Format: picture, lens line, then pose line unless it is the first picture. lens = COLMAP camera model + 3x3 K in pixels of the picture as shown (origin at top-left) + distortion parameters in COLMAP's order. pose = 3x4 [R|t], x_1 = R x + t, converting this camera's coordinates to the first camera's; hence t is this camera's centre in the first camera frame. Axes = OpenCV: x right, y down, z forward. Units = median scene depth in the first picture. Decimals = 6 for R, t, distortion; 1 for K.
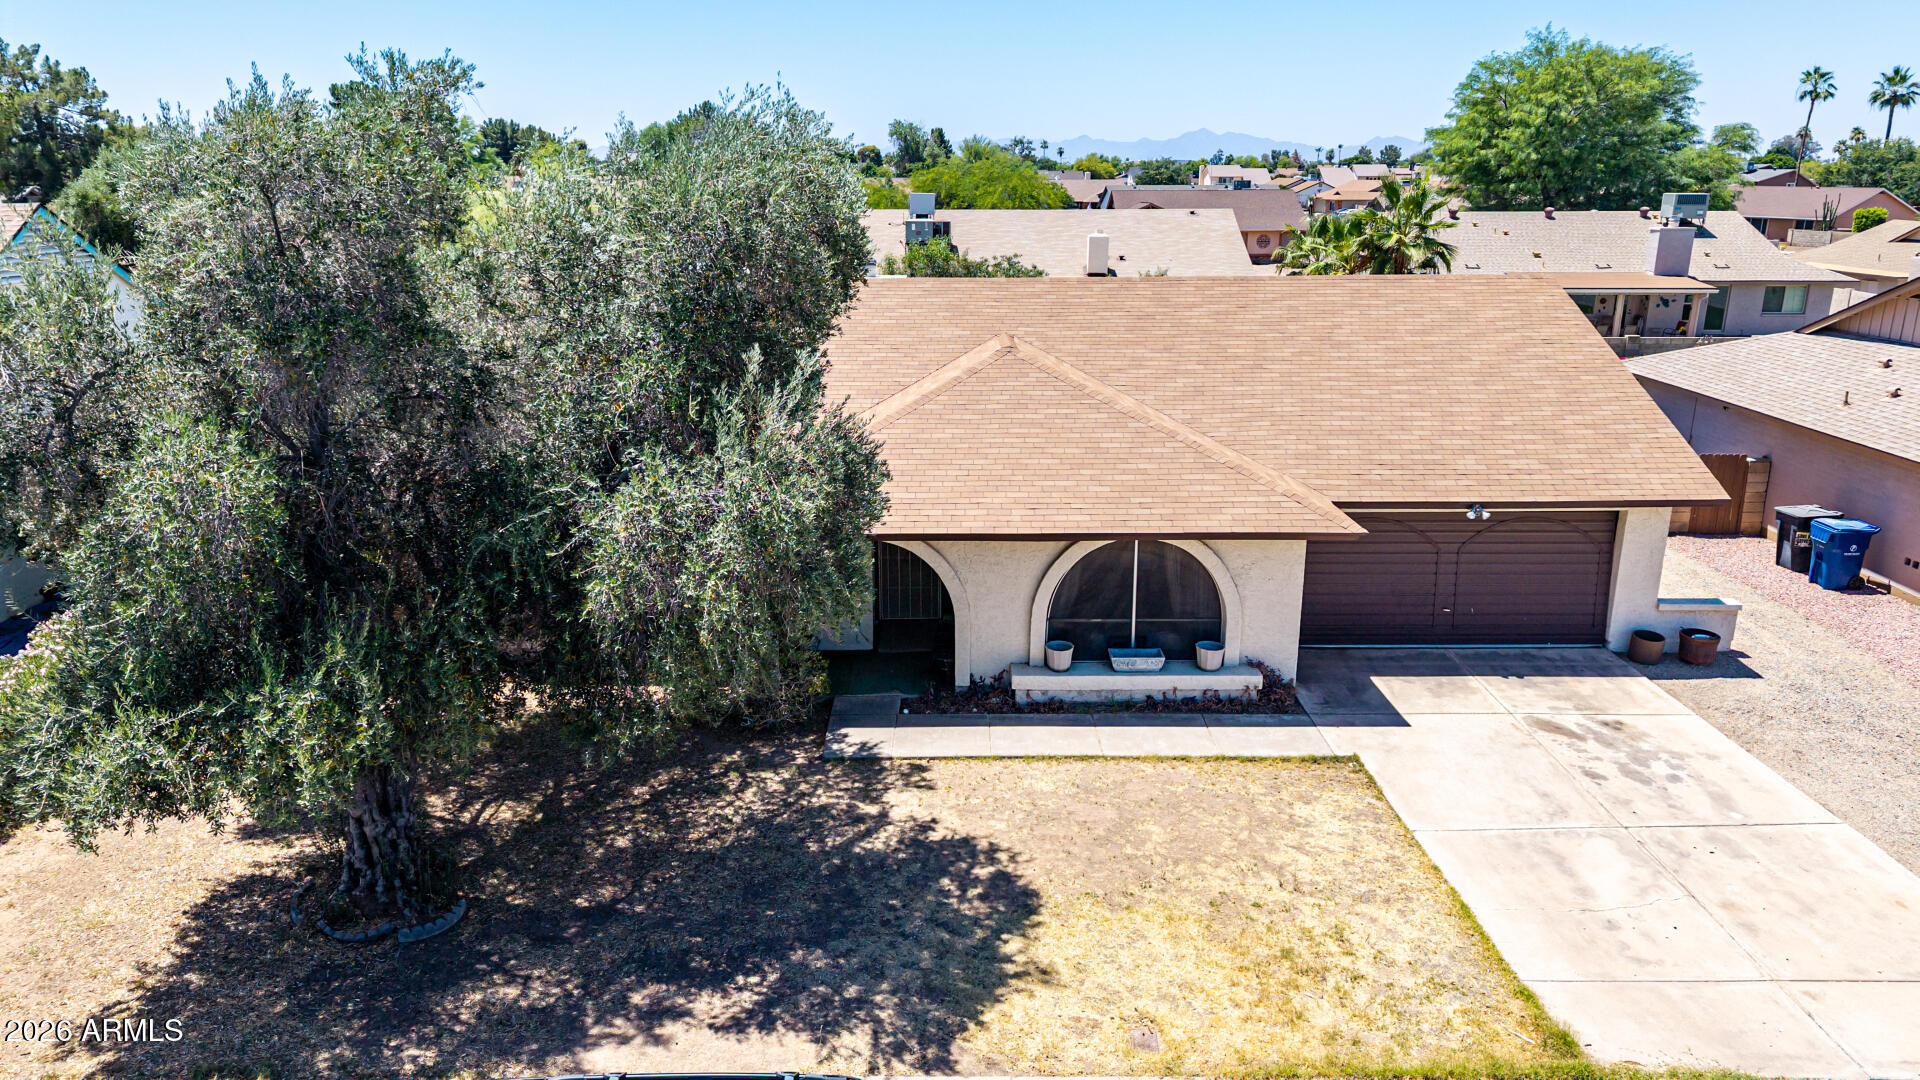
lens RADIAL K [[1280.3, 0, 953.9], [0, 1280.3, 543.8], [0, 0, 1]] dist [0.038776, -0.038436]
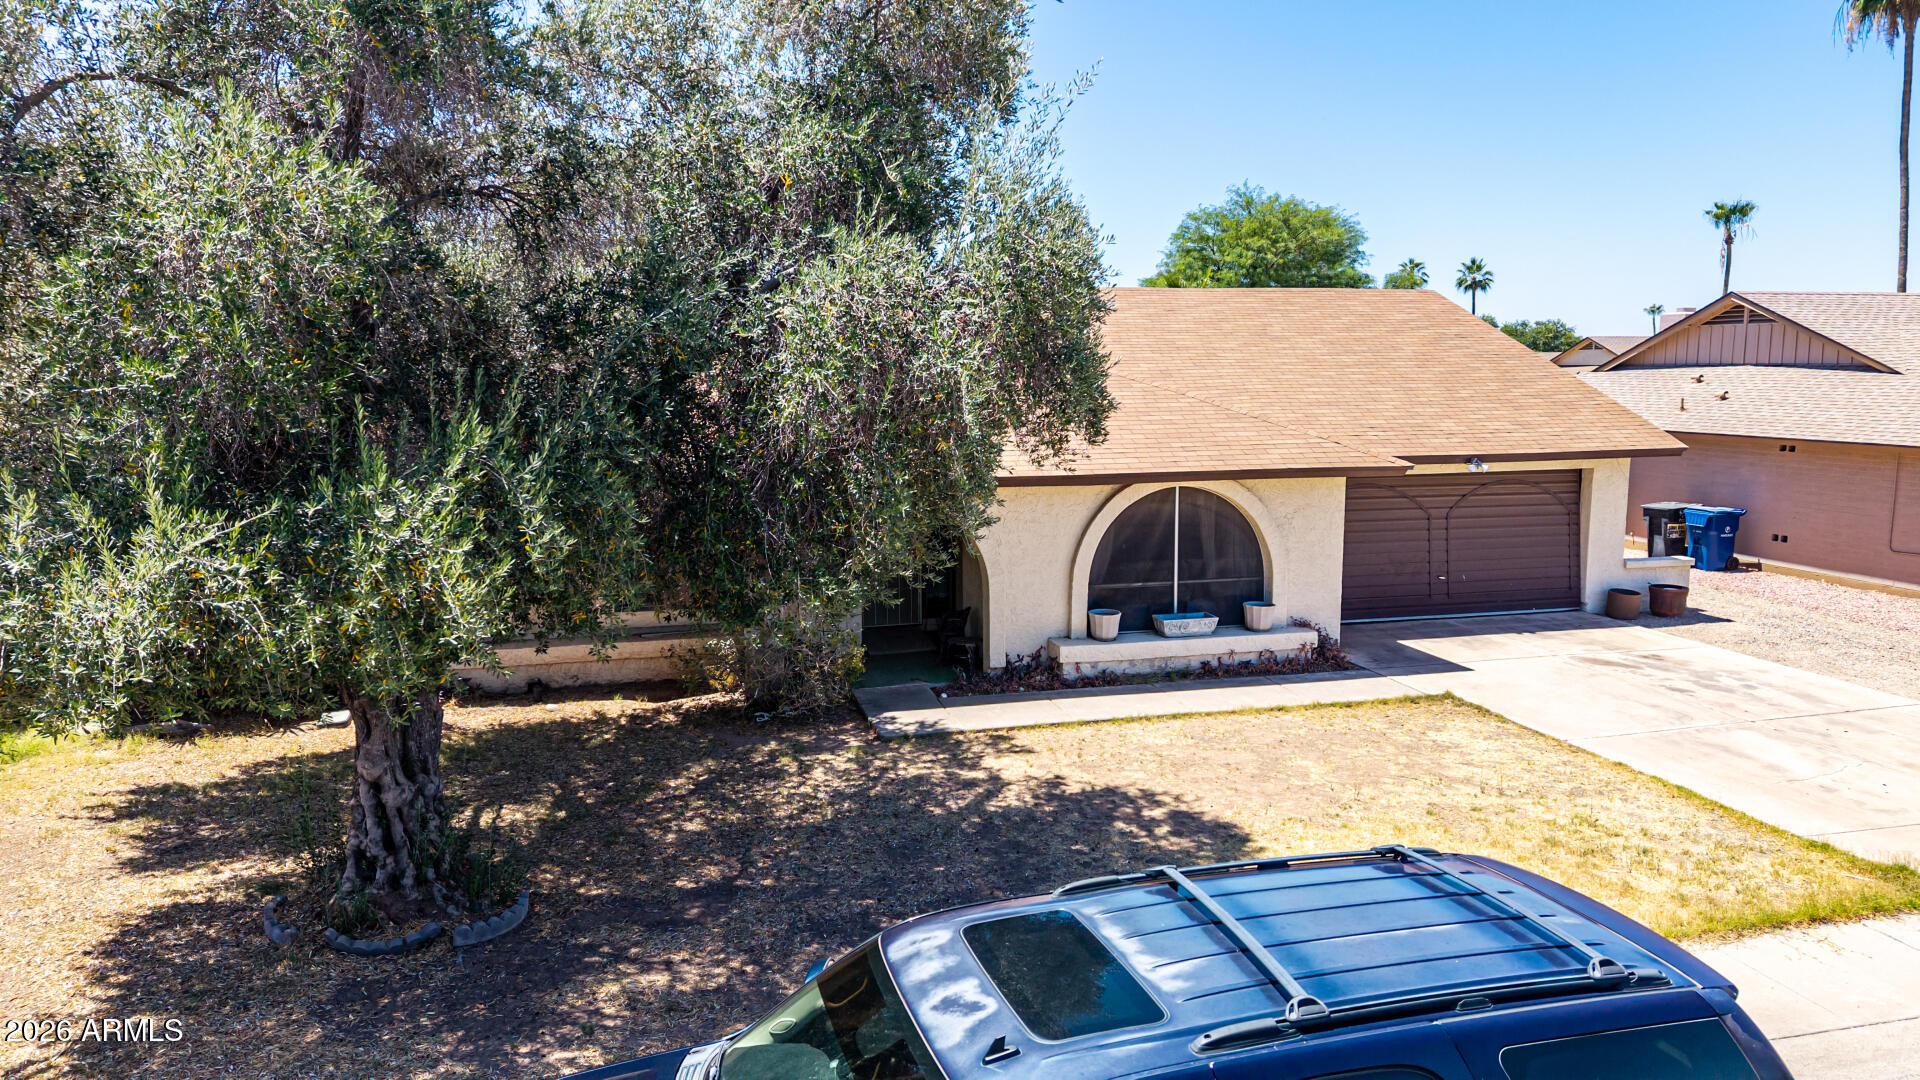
lens RADIAL K [[1280.3, 0, 953.9], [0, 1280.3, 543.8], [0, 0, 1]] dist [0.038776, -0.038436]
pose [[0.969054, -0.037017, 0.244056, -0.277058], [0.072609, 0.987698, -0.138497, 0.176196], [-0.235927, 0.151932, 0.959820, 0.196696]]
